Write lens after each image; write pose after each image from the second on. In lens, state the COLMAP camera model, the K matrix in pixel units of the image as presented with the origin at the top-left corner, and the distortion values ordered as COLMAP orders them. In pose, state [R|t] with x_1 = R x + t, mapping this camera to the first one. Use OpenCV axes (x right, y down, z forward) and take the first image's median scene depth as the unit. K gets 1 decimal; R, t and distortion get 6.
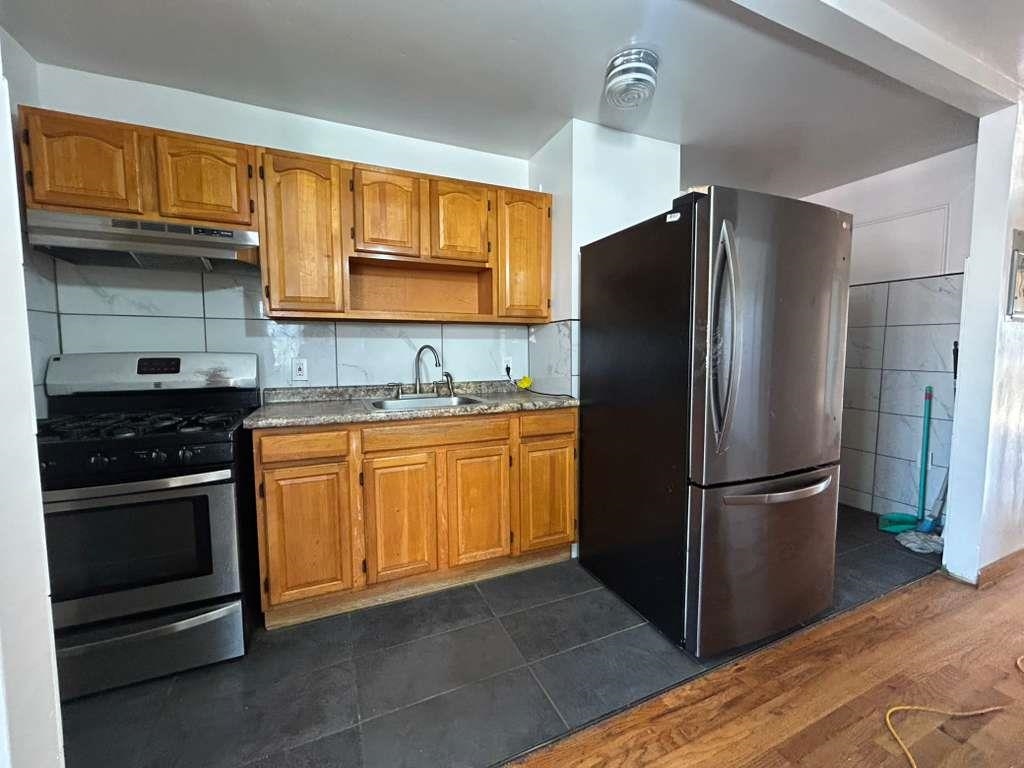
lens RADIAL K [[412.6, 0, 509.4], [0, 412.6, 388.5], [0, 0, 1]] dist [-0.002779, 0.000656]
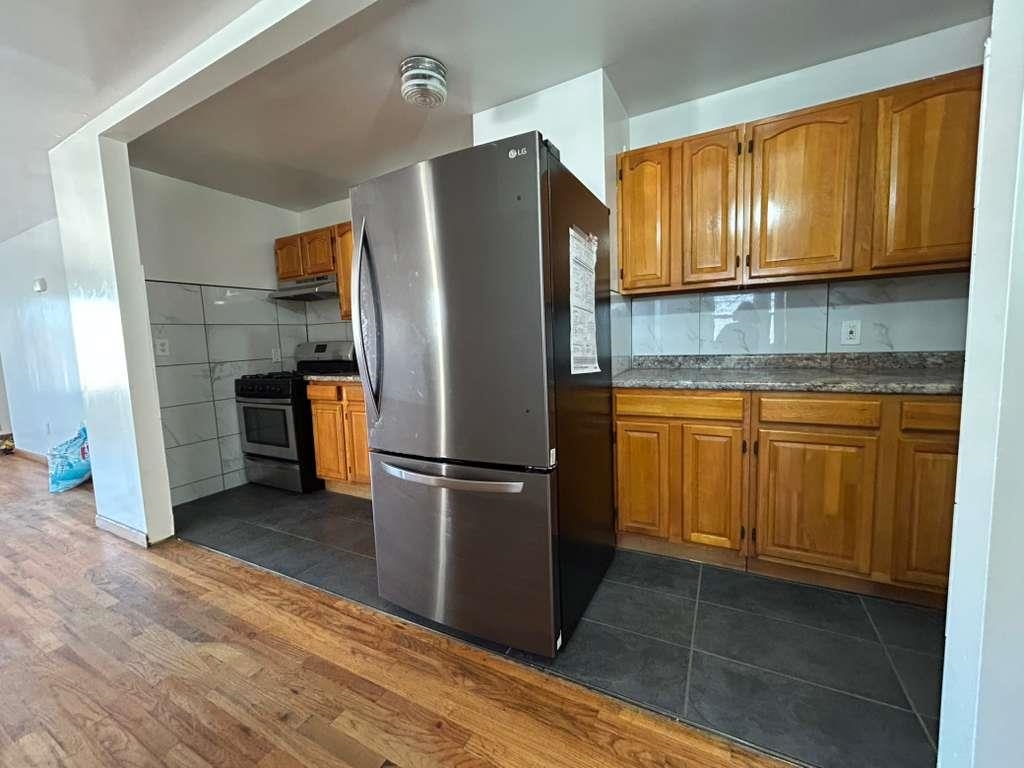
lens RADIAL K [[412.6, 0, 507.6], [0, 412.6, 381.3], [0, 0, 1]] dist [-0.002779, 0.000656]
pose [[0.610668, 0.057997, -0.789760, 1.412391], [-0.008193, 0.997724, 0.066934, -0.039230], [0.791844, -0.034404, 0.609753, 0.525950]]
